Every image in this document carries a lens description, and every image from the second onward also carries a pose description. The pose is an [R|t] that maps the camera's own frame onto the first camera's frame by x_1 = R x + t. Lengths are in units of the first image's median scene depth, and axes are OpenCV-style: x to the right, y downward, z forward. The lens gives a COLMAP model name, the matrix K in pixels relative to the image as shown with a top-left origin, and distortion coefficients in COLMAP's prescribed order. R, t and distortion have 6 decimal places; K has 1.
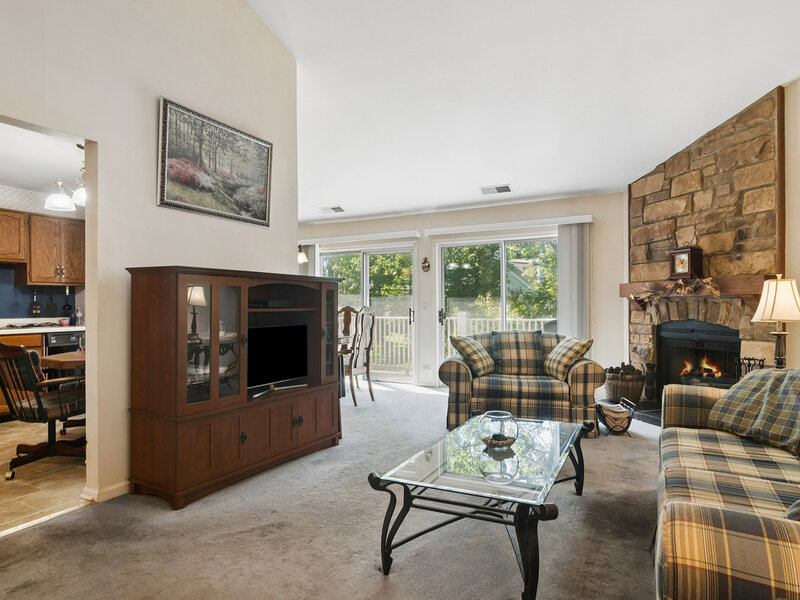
lens RADIAL K [[482.6, 0, 402.4], [0, 482.6, 308.9], [0, 0, 1]] dist [0.002135, -0.001041]
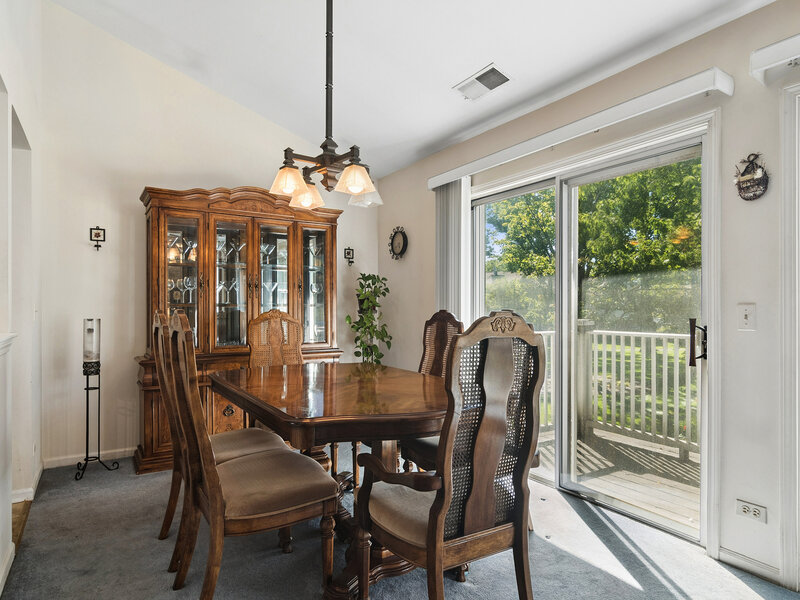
lens RADIAL K [[482.6, 0, 402.4], [0, 482.6, 308.9], [0, 0, 1]] dist [0.002135, -0.001041]
pose [[0.864692, 0.005979, -0.502267, 0.013950], [-0.008714, 0.999957, -0.003098, -0.007255], [0.502227, 0.007056, 0.864707, 0.837863]]
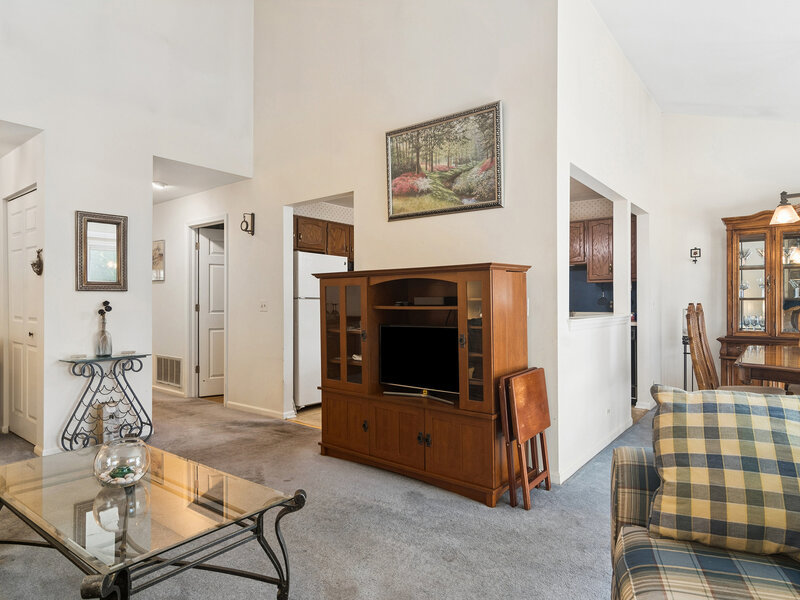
lens RADIAL K [[490.4, 0, 400.0], [0, 490.4, 300.0], [0, 0, 1]] dist [0.003680, 0.001340]
pose [[-0.179919, 0.000172, -0.983681, 0.448160], [-0.004332, 0.999990, 0.000967, -0.009190], [0.983672, 0.004436, -0.179916, 0.780985]]
